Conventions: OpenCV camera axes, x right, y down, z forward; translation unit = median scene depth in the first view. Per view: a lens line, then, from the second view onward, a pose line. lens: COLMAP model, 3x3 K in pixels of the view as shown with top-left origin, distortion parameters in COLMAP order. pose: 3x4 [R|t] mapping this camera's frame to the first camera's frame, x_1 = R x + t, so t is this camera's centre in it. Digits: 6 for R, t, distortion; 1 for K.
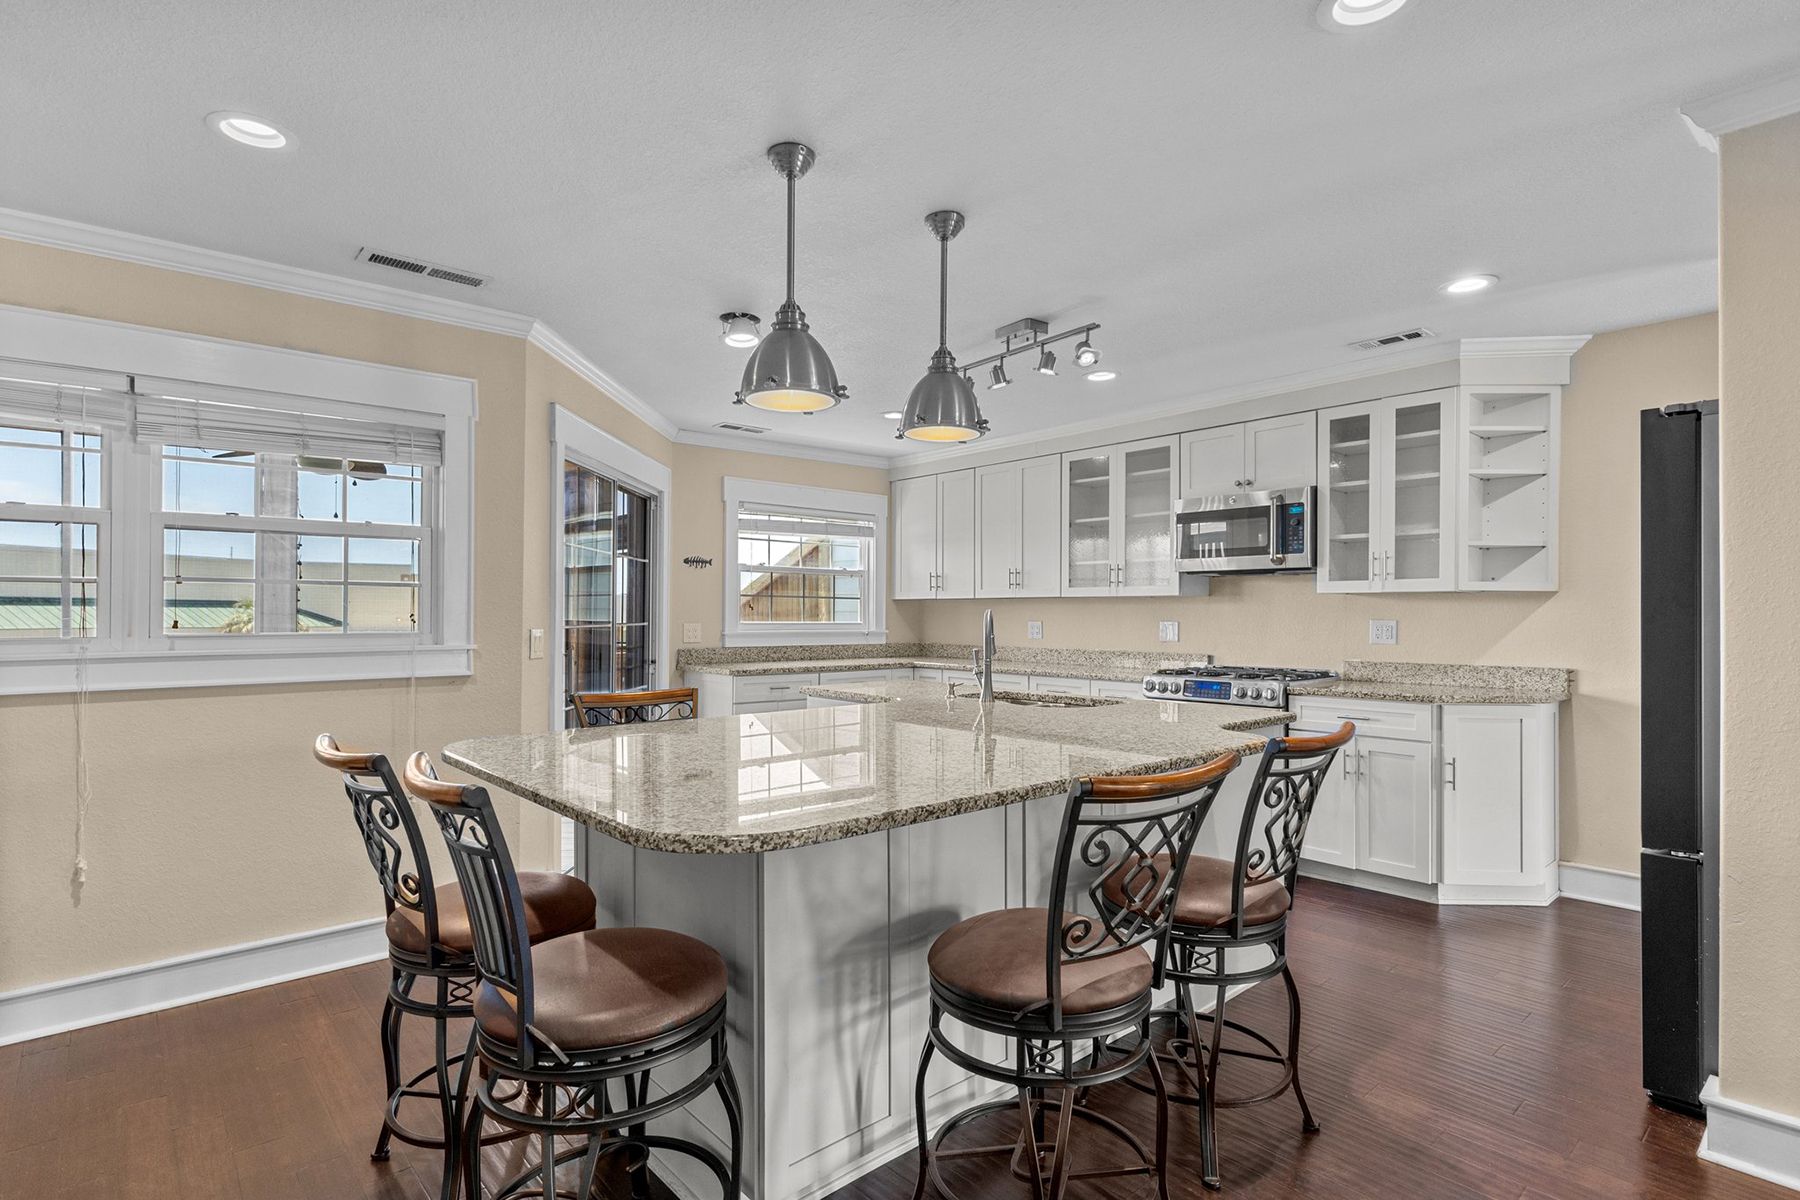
lens RADIAL K [[892.1, 0, 893.5], [0, 892.1, 615.6], [0, 0, 1]] dist [-0.002455, -0.000091]
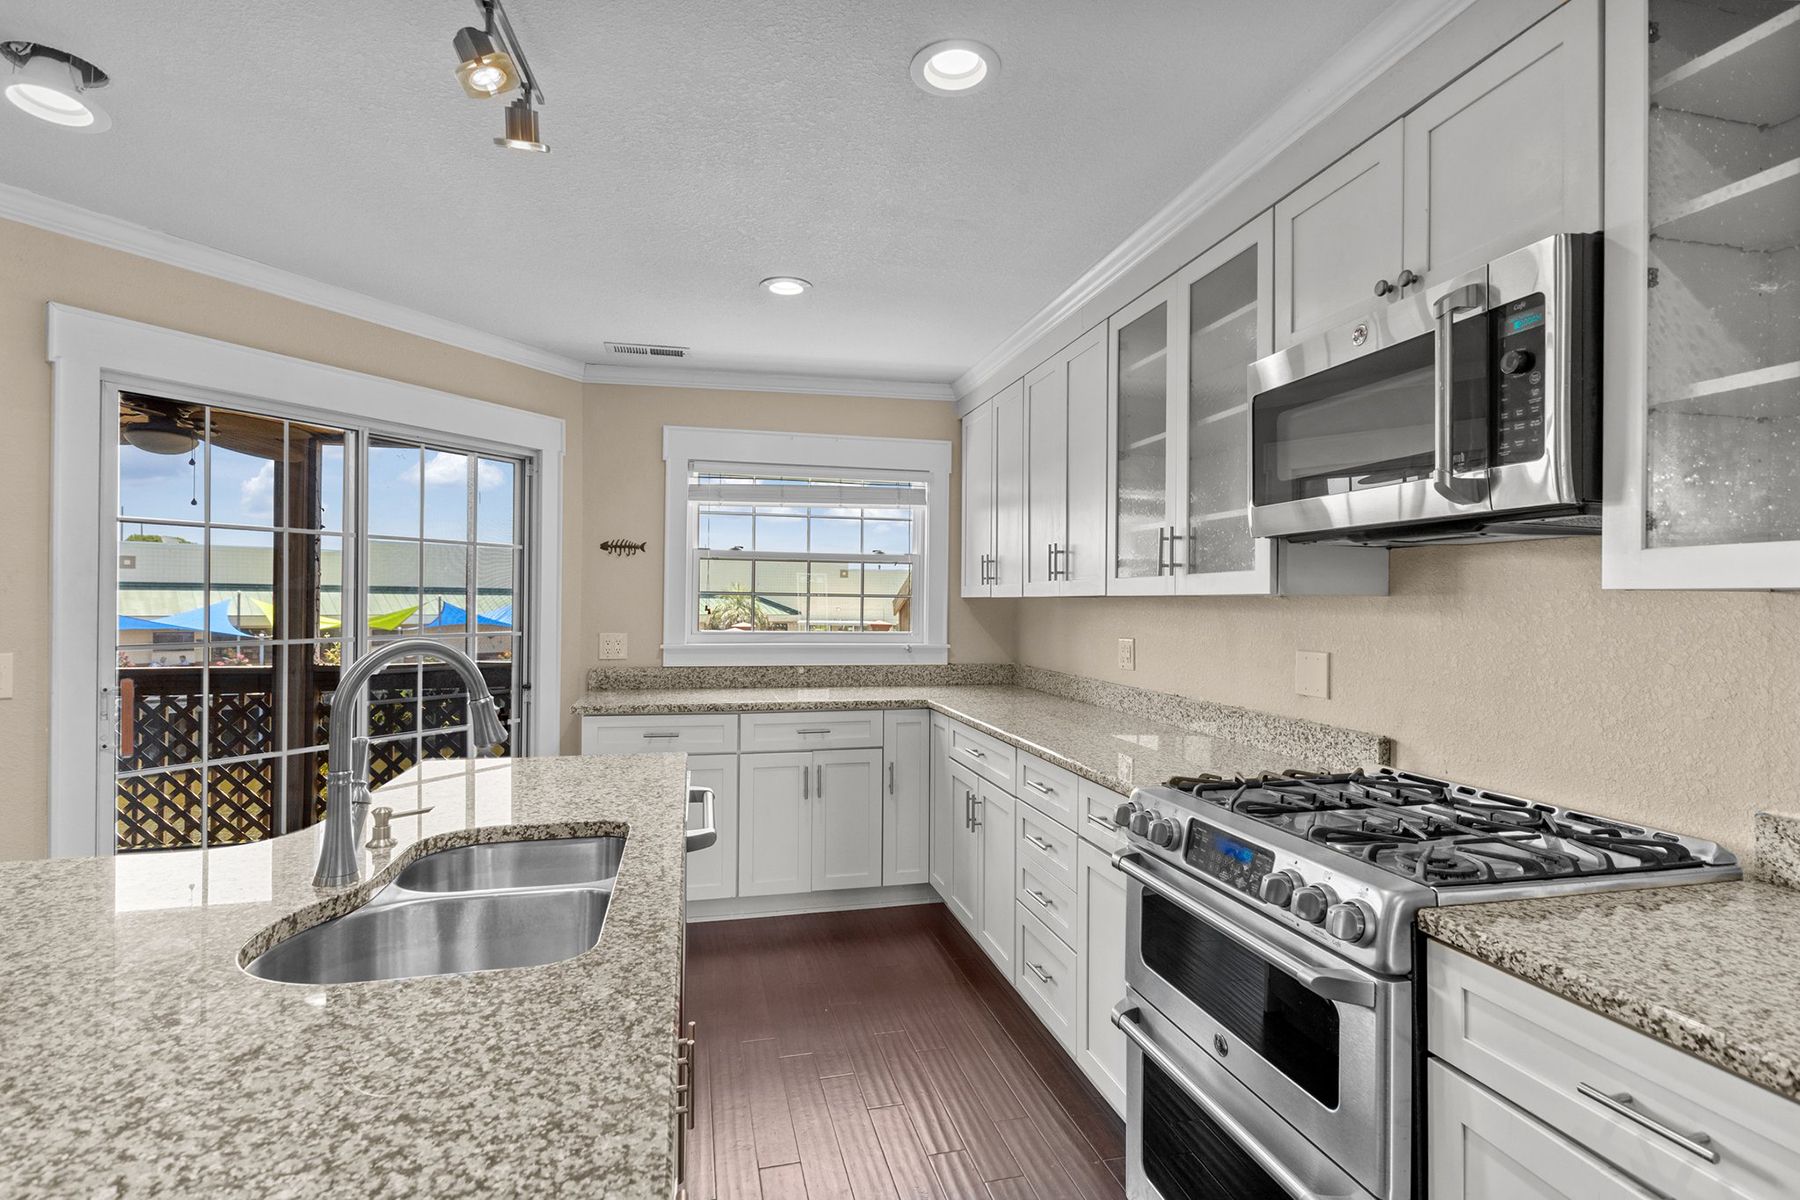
lens RADIAL K [[867.9, 0, 902.6], [0, 867.9, 603.6], [0, 0, 1]] dist [0.015250, -0.005483]
pose [[0.886990, 0.003365, -0.461776, 0.369752], [-0.004716, 0.999987, -0.001772, -0.017479], [0.461764, 0.003750, 0.886995, 0.580944]]
